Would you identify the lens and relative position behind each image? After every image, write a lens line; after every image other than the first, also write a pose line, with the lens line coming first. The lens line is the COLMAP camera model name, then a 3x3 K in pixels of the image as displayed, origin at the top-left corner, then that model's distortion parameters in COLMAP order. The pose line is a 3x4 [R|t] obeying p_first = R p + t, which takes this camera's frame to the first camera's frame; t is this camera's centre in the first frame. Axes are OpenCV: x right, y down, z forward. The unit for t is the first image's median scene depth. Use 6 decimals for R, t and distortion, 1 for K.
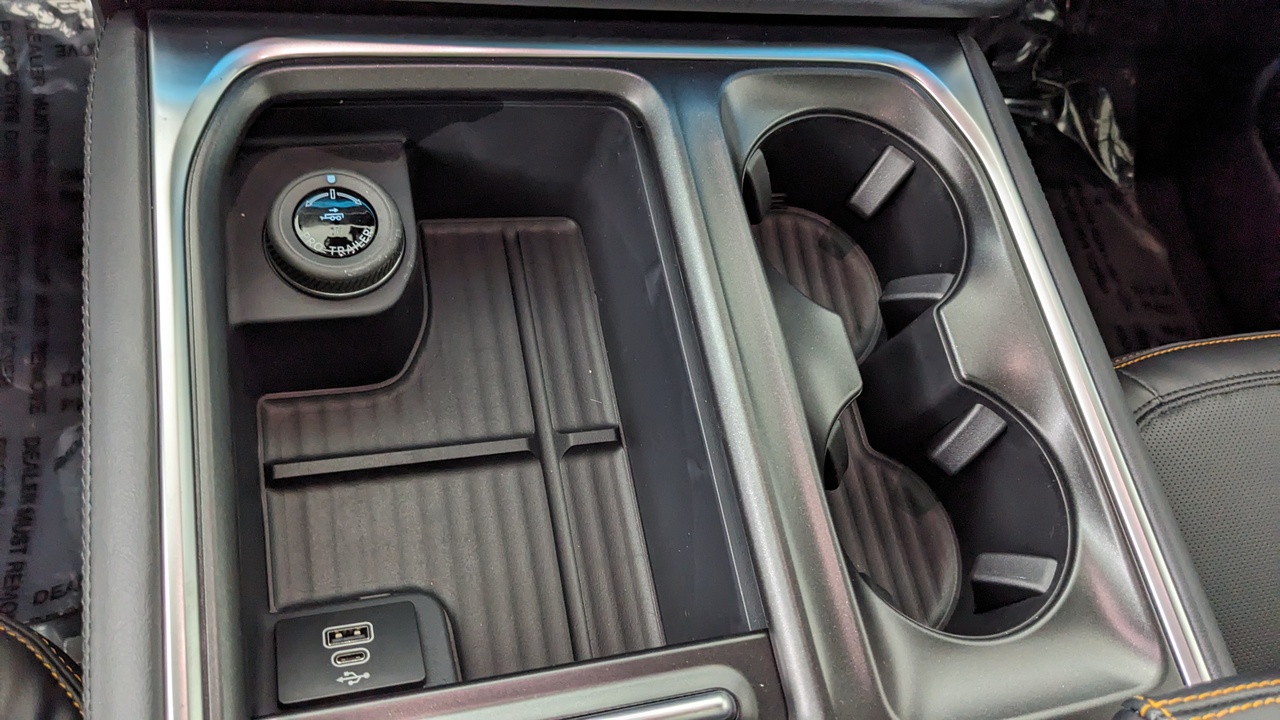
lens RADIAL K [[1019.1, 0, 637.7], [0, 1019.1, 359.0], [0, 0, 1]] dist [0.006417, 0.003143]
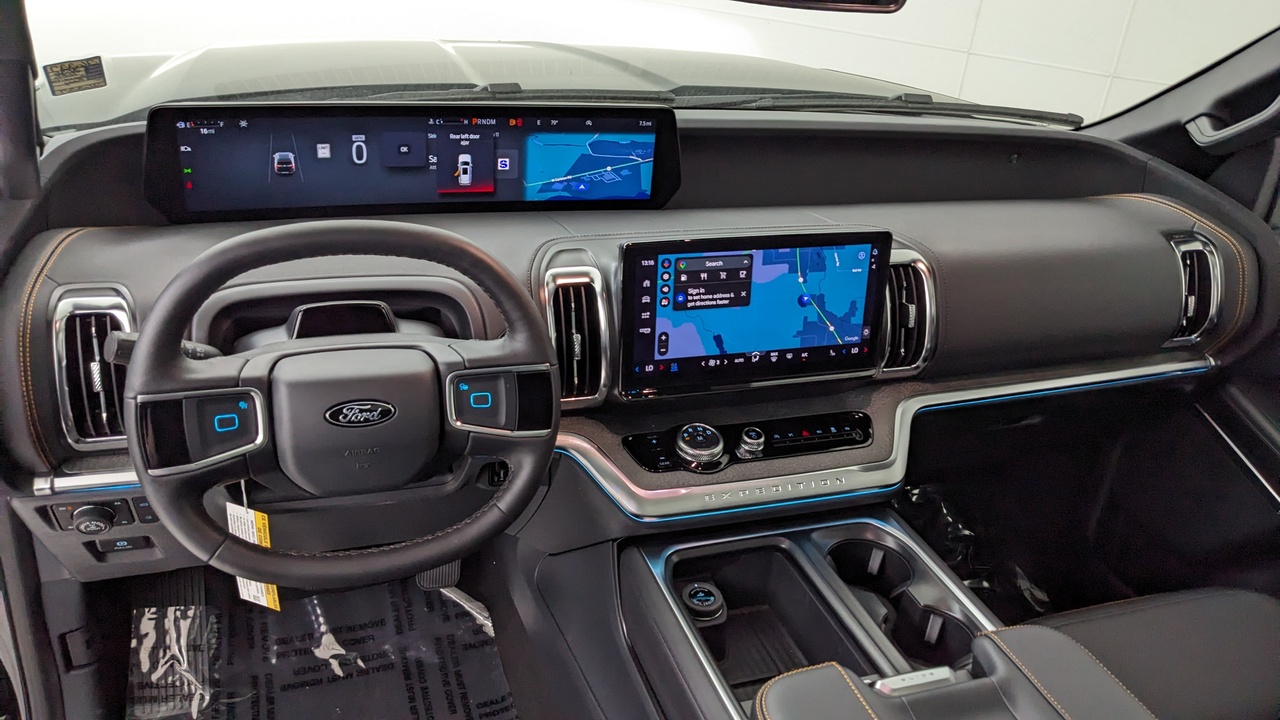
lens RADIAL K [[1000.4, 0, 638.3], [0, 1000.4, 359.9], [0, 0, 1]] dist [-0.000199, -0.004489]
pose [[0.976508, -0.212419, 0.036204, -0.366562], [0.192031, 0.781642, -0.593430, 0.882196], [0.097757, 0.586442, 0.804071, -1.547154]]
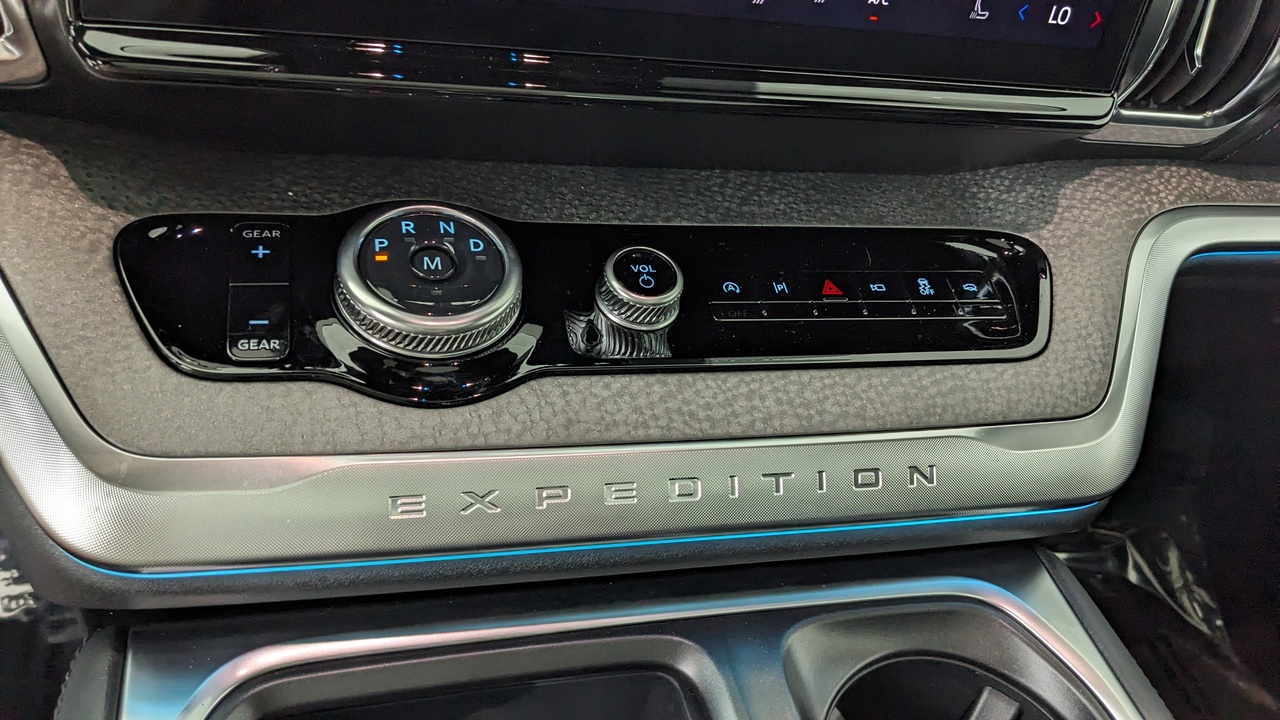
lens RADIAL K [[1000.4, 0, 638.3], [0, 1000.4, 359.9], [0, 0, 1]] dist [-0.000199, -0.004489]
pose [[0.996481, -0.081251, -0.020605, -0.003296], [0.066110, 0.912918, -0.402754, -0.141013], [0.051534, 0.399974, 0.915076, 0.110865]]
